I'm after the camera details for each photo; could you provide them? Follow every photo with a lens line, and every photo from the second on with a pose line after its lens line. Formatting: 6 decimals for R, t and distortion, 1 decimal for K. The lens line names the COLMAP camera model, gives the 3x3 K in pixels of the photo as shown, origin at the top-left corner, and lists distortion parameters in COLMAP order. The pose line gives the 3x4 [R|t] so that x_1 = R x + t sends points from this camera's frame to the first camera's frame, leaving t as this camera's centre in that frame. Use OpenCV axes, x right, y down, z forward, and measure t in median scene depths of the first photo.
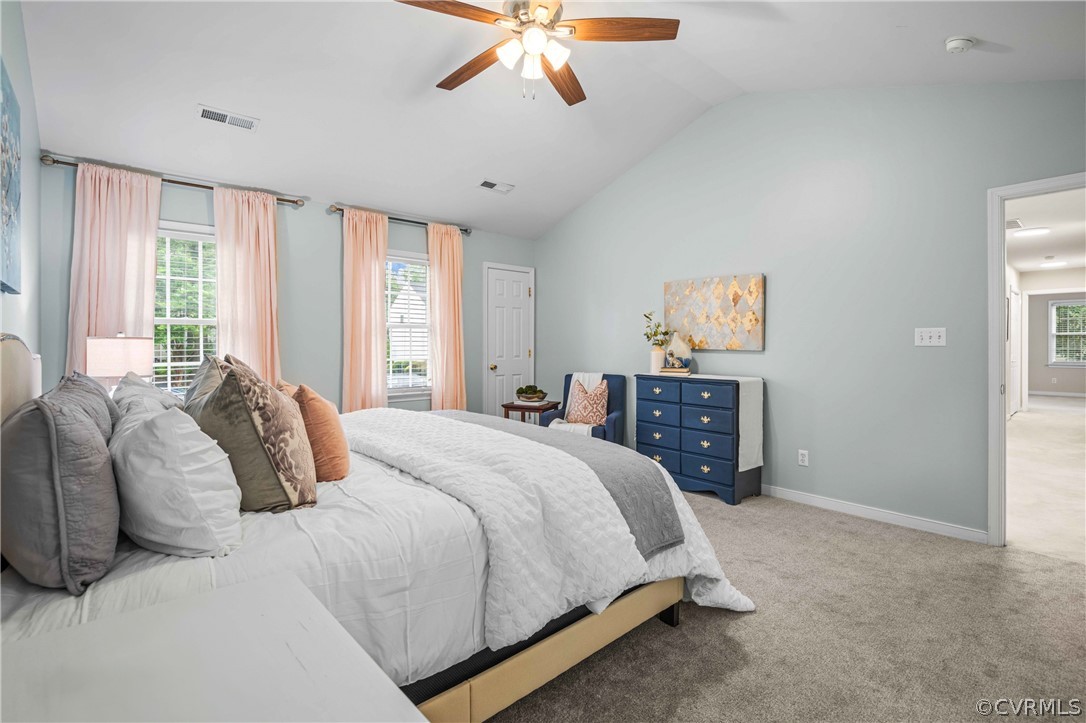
lens RADIAL K [[499.9, 0, 543.7], [0, 499.9, 350.2], [0, 0, 1]] dist [0.007383, -0.008968]
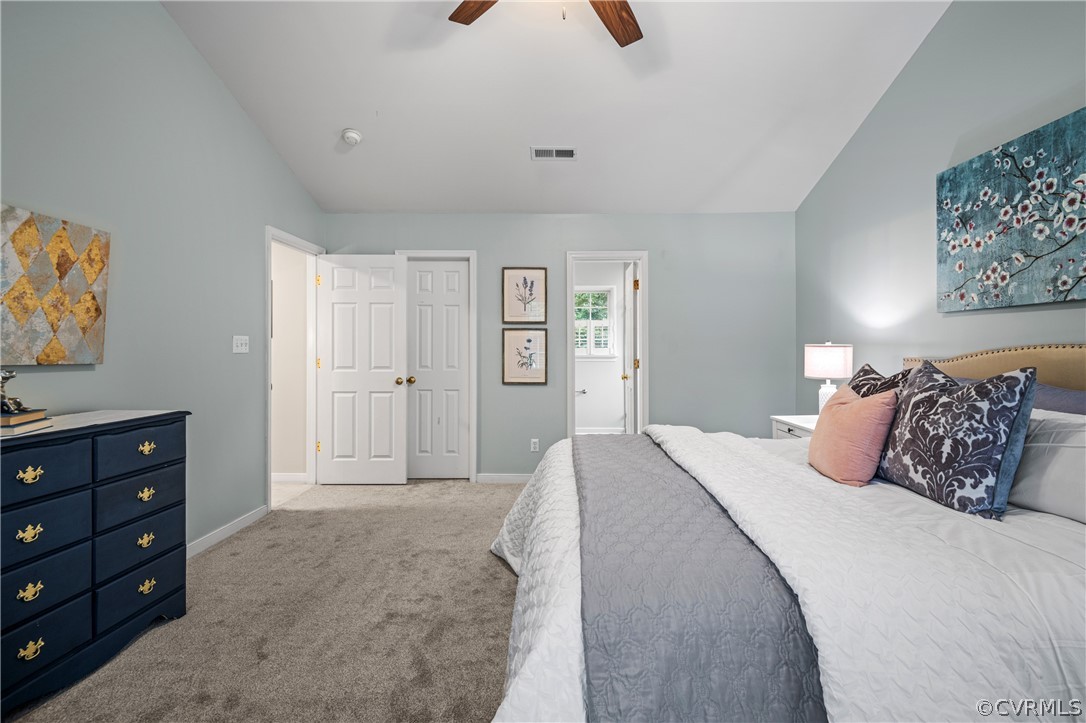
lens RADIAL K [[501.3, 0, 540.8], [0, 501.3, 349.7], [0, 0, 1]] dist [-0.009242, -0.000435]
pose [[-0.728122, 0.000455, 0.685447, -0.346563], [0.010805, 0.999883, 0.010814, -0.016357], [-0.685362, 0.015280, -0.728042, 1.098616]]
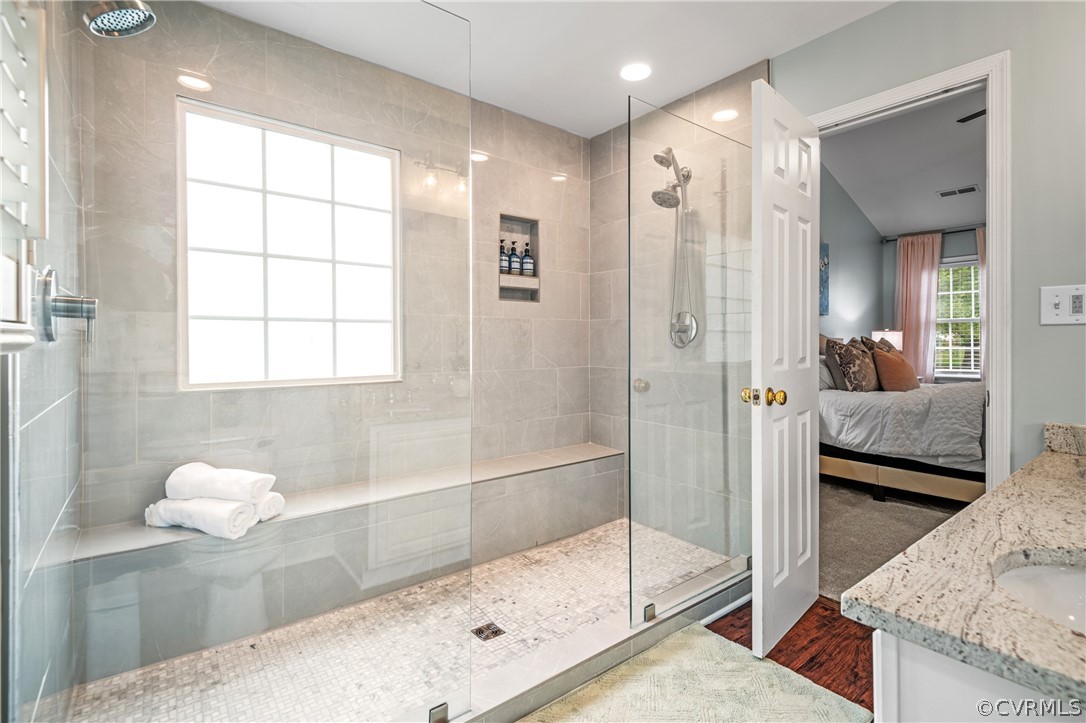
lens RADIAL K [[499.9, 0, 543.7], [0, 499.9, 350.2], [0, 0, 1]] dist [0.007383, -0.008968]
pose [[-0.055146, 0.012572, -0.998399, 0.860660], [-0.012407, 0.999835, 0.013276, 0.029550], [0.998401, 0.013119, -0.054981, -0.181212]]
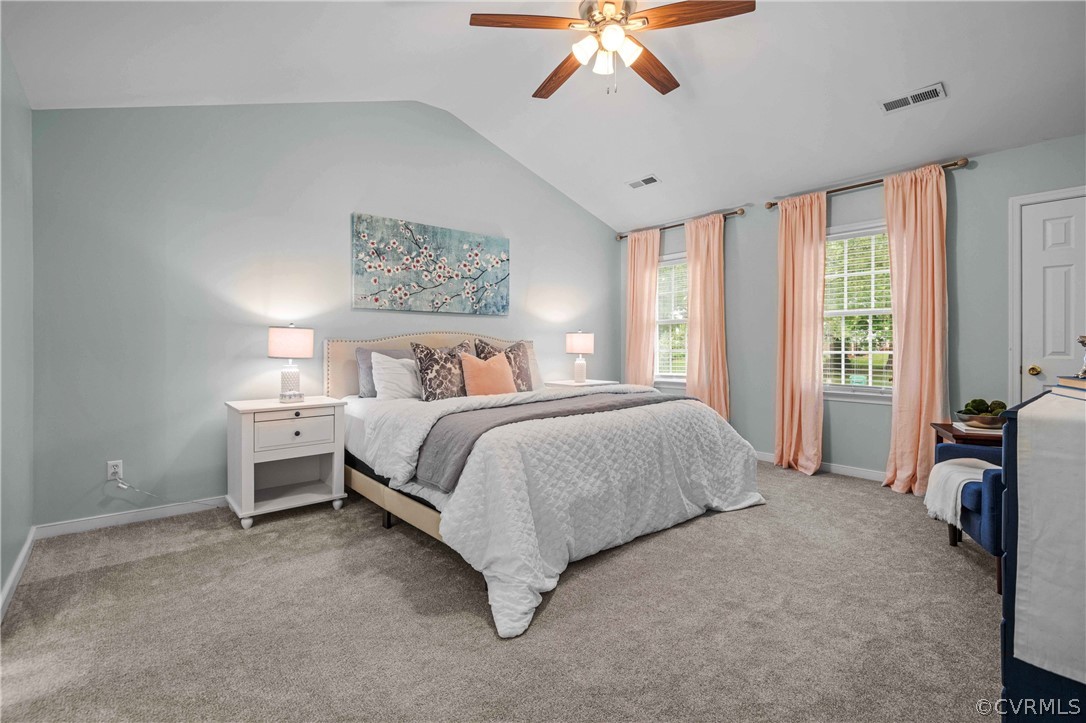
lens RADIAL K [[499.9, 0, 543.7], [0, 499.9, 350.2], [0, 0, 1]] dist [0.007383, -0.008968]
pose [[-0.013280, 0.010024, -0.999862, 0.714459], [-0.011101, 0.999887, 0.010172, 0.016345], [0.999850, 0.011235, -0.013167, 0.616812]]
